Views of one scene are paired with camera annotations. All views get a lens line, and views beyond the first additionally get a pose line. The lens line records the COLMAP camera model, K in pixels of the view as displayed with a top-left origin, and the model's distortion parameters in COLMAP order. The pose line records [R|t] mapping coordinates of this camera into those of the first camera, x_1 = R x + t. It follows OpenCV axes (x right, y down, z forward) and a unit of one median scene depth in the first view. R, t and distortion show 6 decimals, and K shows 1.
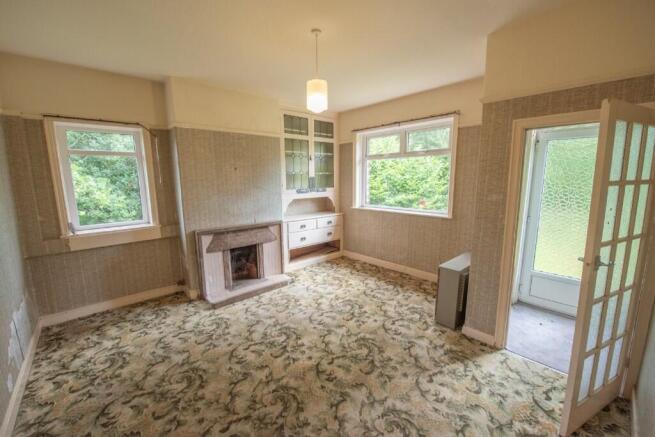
lens RADIAL K [[264.1, 0, 322.6], [0, 264.1, 216.3], [0, 0, 1]] dist [-0.012741, -0.000596]
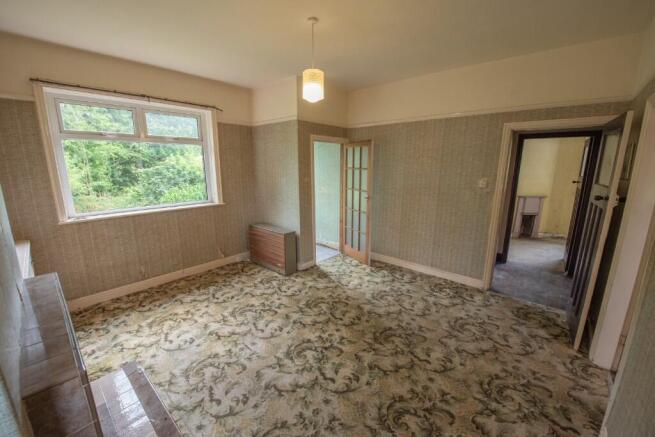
lens RADIAL K [[264.1, 0, 324.0], [0, 264.1, 220.3], [0, 0, 1]] dist [-0.012741, -0.000596]
pose [[-0.117750, -0.195479, 0.973613, -0.862482], [0.146819, 0.966232, 0.211754, -0.131180], [-0.982130, 0.167879, -0.085074, 0.890064]]
